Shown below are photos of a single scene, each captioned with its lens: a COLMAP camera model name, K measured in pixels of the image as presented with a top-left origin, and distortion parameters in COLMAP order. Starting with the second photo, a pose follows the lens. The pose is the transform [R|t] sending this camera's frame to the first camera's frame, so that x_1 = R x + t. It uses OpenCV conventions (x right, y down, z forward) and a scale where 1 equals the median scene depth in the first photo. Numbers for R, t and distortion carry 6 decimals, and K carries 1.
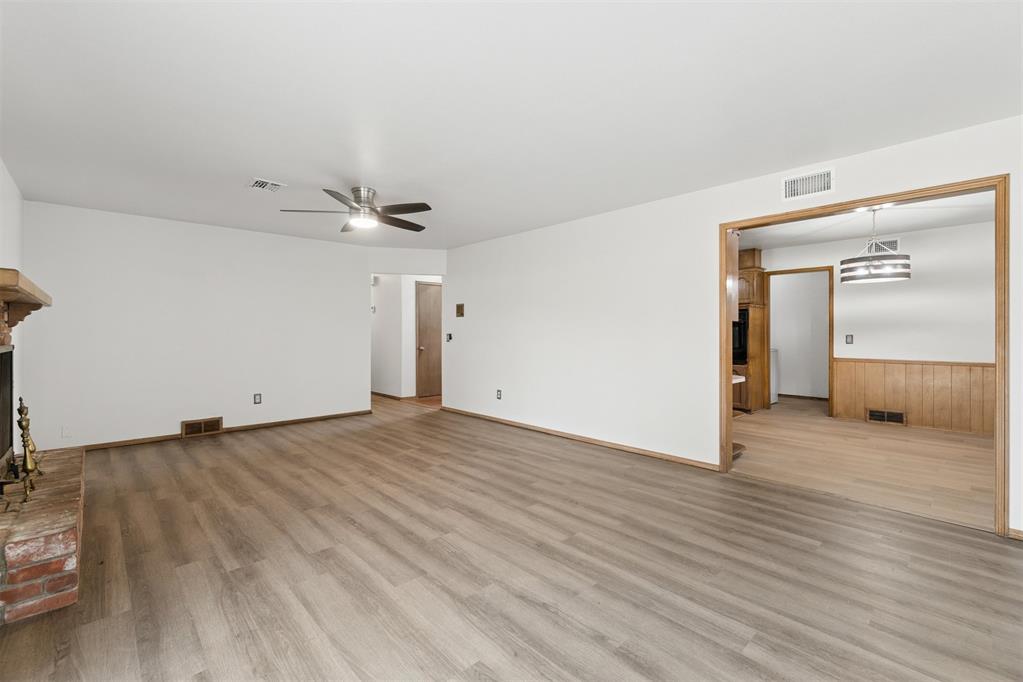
lens RADIAL K [[441.9, 0, 512.7], [0, 441.9, 331.4], [0, 0, 1]] dist [-0.000126, 0.000353]
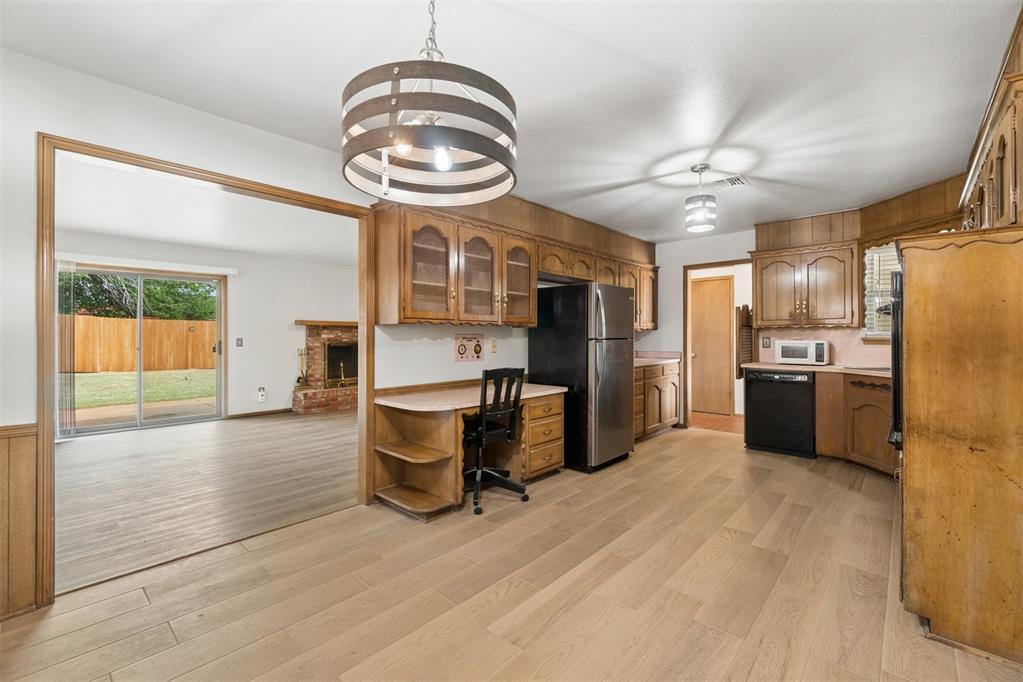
lens RADIAL K [[438.3, 0, 511.5], [0, 438.3, 334.8], [0, 0, 1]] dist [-0.000984, 0.000296]
pose [[0.078814, -0.003281, -0.996884, 1.455923], [0.001324, 0.999994, -0.003186, -0.002383], [0.996888, -0.001069, 0.078818, 1.319278]]
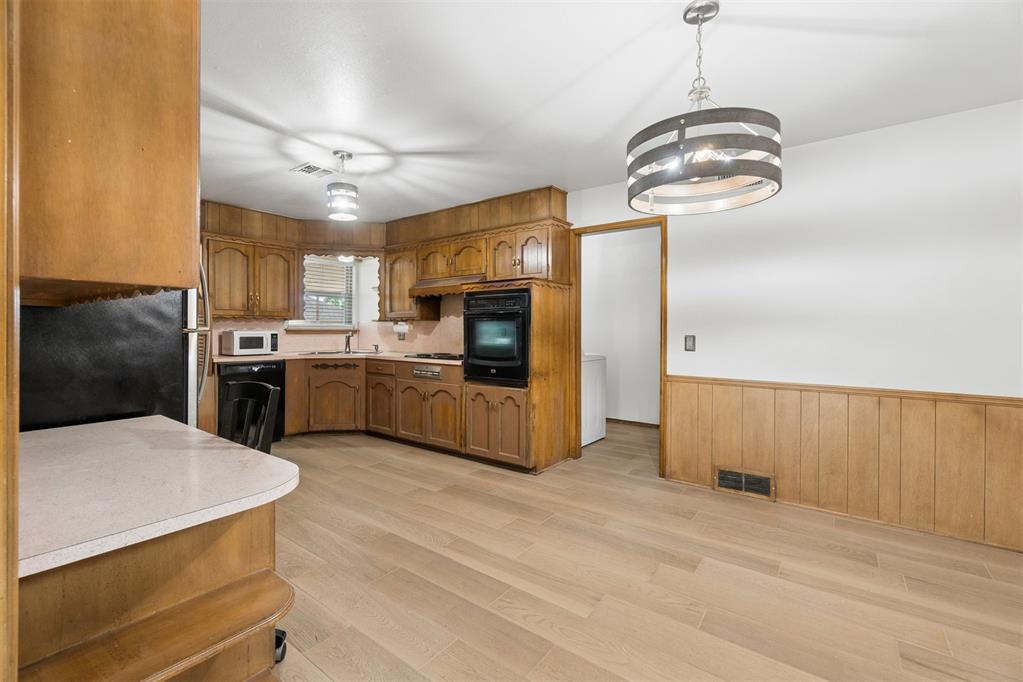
lens RADIAL K [[441.9, 0, 512.7], [0, 441.9, 331.4], [0, 0, 1]] dist [-0.000126, 0.000353]
pose [[0.984554, 0.003323, 0.175051, 0.759623], [-0.004643, 0.999964, 0.007134, -0.001247], [-0.175021, -0.007836, 0.984534, 0.832083]]
